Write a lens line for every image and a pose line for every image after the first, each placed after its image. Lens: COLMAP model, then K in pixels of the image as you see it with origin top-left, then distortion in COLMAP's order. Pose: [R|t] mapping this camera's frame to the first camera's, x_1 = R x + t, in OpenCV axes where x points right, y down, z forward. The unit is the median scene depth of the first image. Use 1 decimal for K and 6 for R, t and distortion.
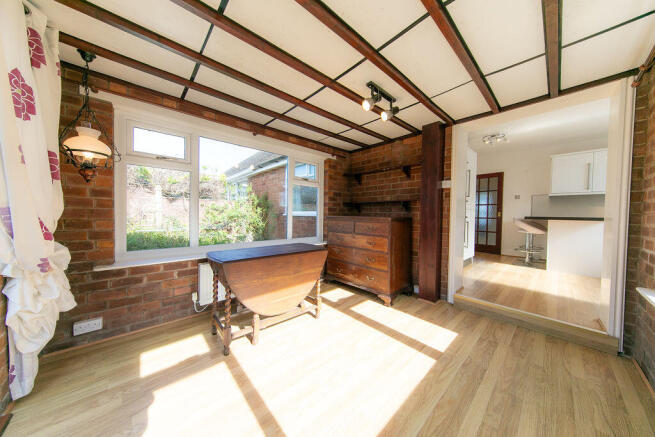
lens RADIAL K [[207.2, 0, 334.6], [0, 207.2, 217.5], [0, 0, 1]] dist [0.035727, -0.000028]
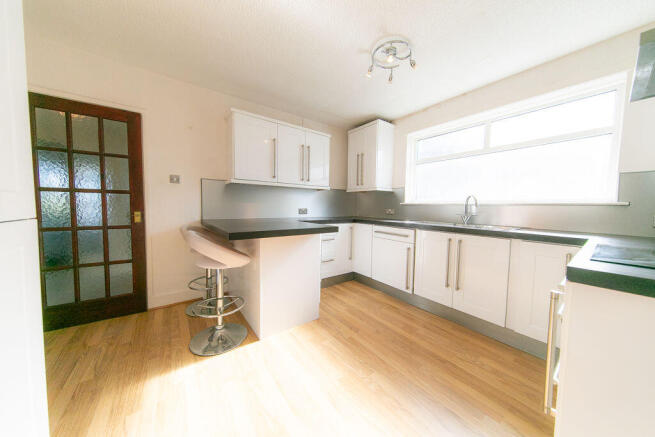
lens RADIAL K [[209.1, 0, 327.5], [0, 209.1, 218.5], [0, 0, 1]] dist [-0.000375, 0.000002]
pose [[0.123097, -0.065744, 0.990215, 0.436640], [0.010552, 0.997834, 0.064938, -0.035726], [-0.992338, 0.002455, 0.123524, 0.603794]]
